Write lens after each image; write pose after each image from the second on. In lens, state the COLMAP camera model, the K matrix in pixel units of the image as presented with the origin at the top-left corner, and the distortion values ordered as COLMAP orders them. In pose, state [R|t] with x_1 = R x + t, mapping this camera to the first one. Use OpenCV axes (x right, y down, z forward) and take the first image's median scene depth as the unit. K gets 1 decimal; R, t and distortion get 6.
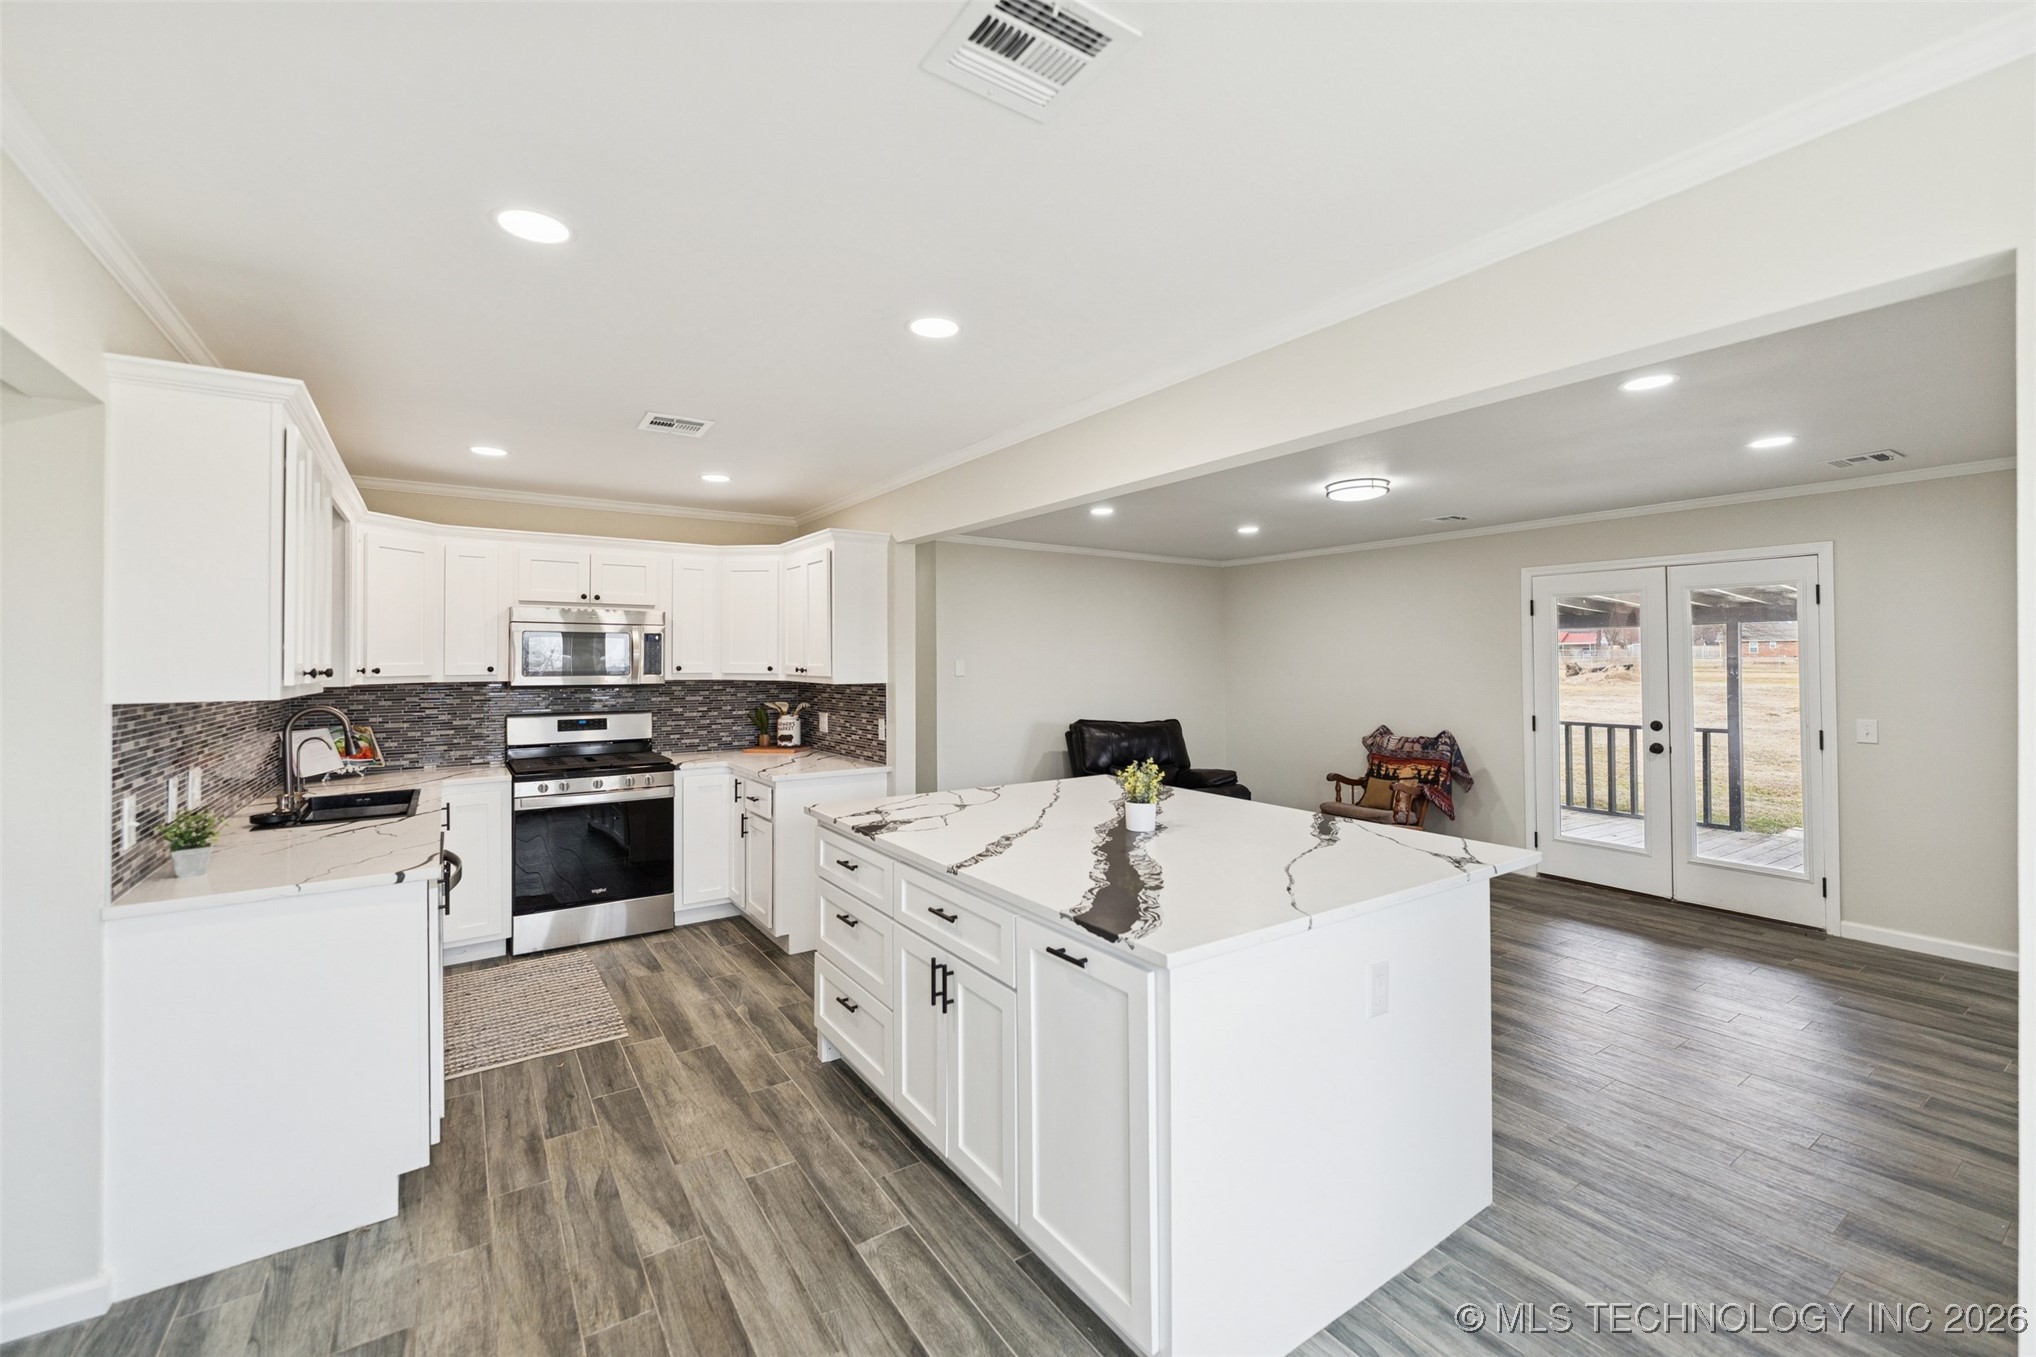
lens RADIAL K [[834.9, 0, 1015.2], [0, 834.9, 648.4], [0, 0, 1]] dist [-0.000163, -0.000543]
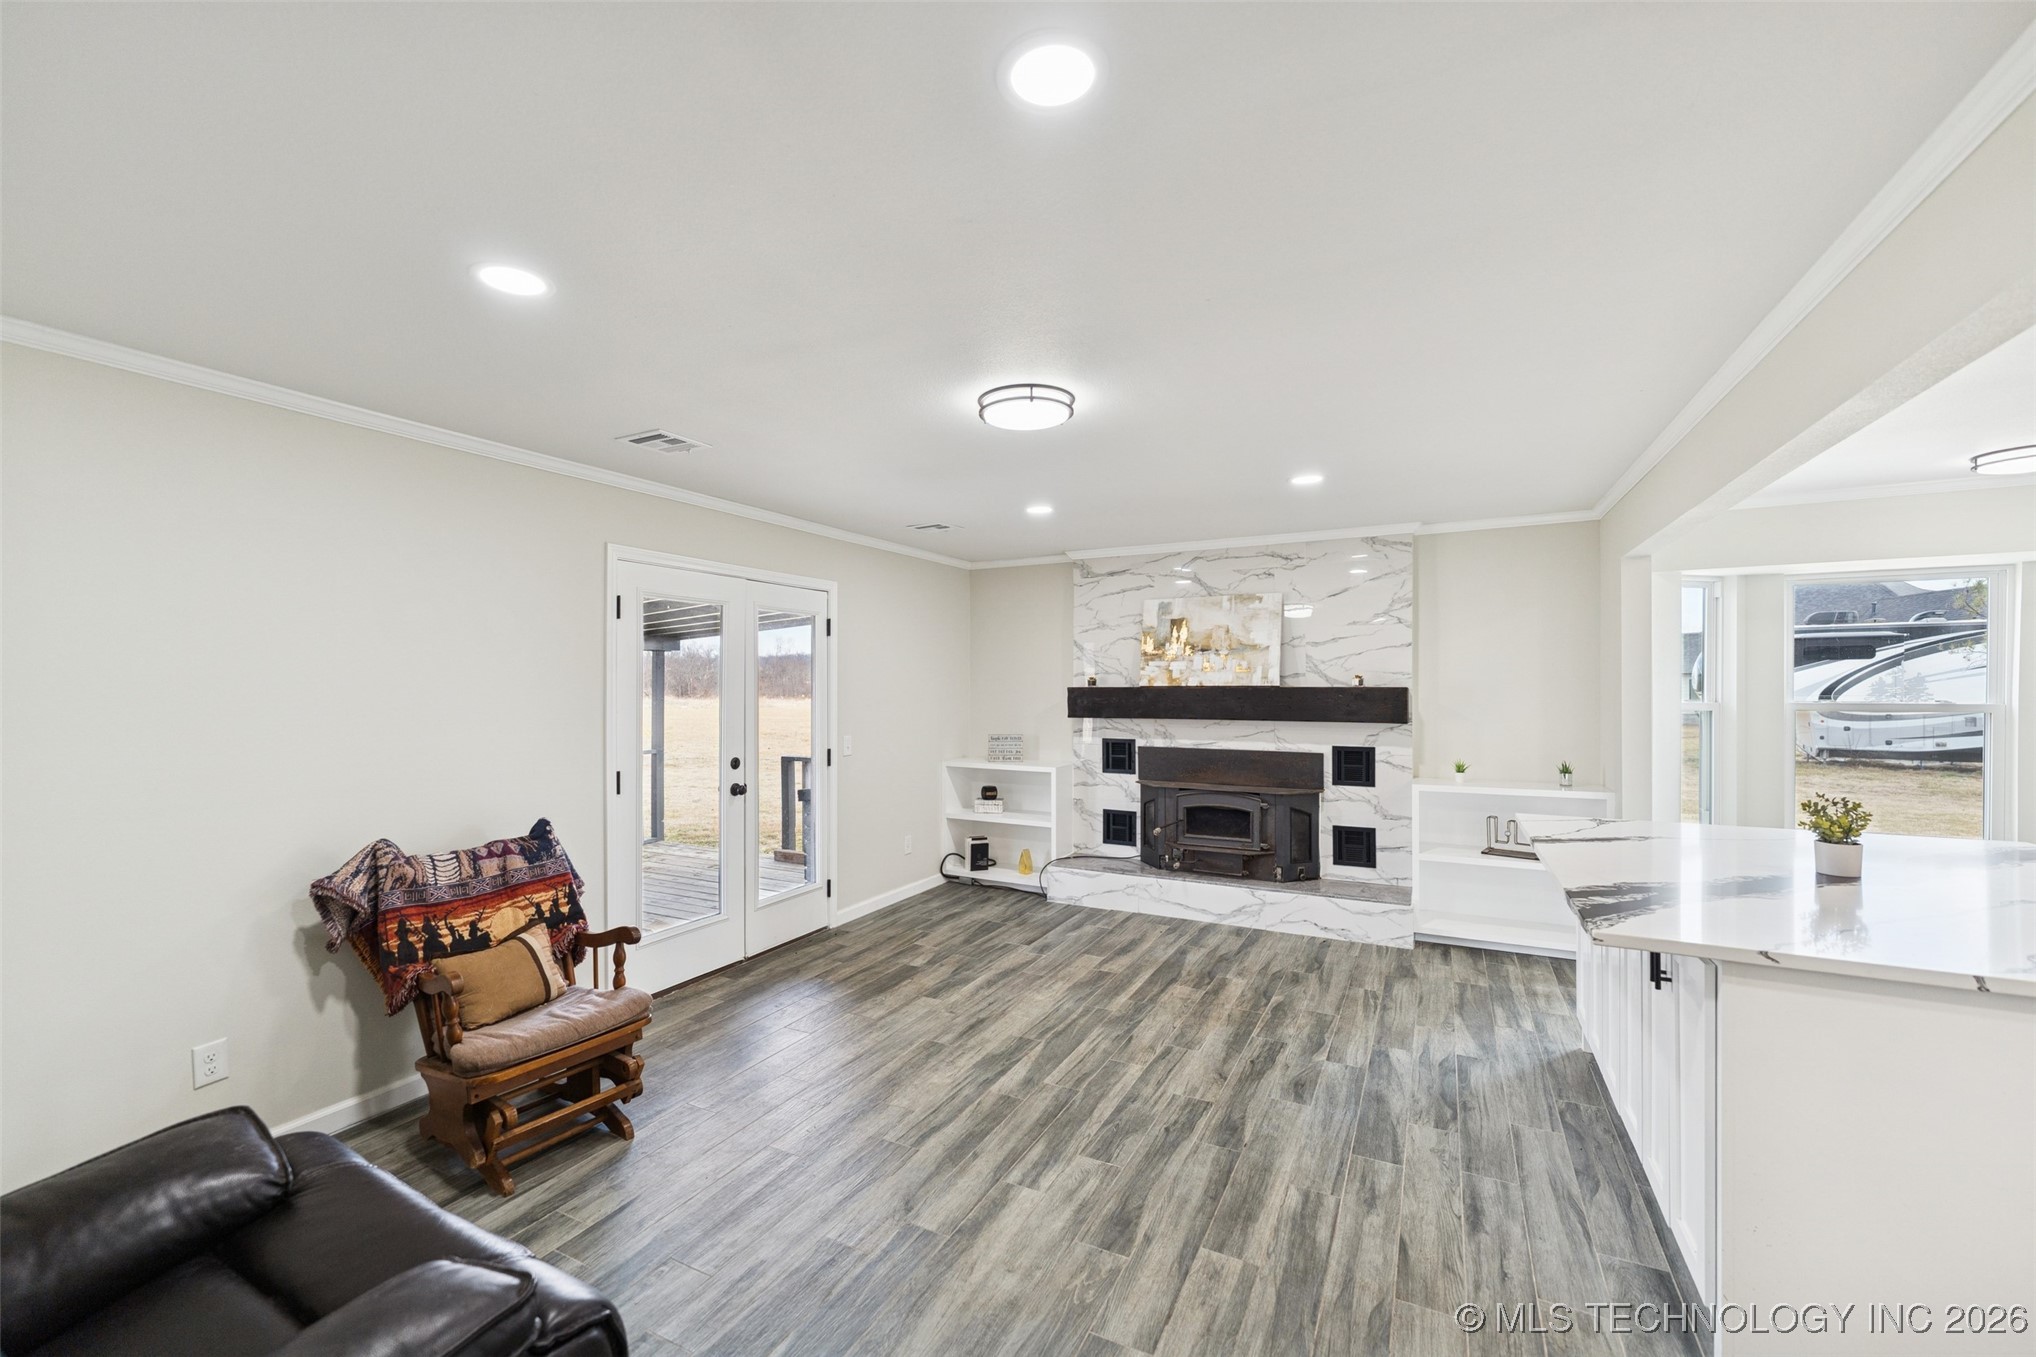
lens RADIAL K [[826.2, 0, 1005.1], [0, 826.2, 688.7], [0, 0, 1]] dist [-0.000014, -0.000235]
pose [[-0.472777, -0.001091, 0.881182, -0.175404], [-0.008248, 0.999961, -0.003187, 0.027720], [-0.881144, -0.008775, -0.472767, 1.914080]]
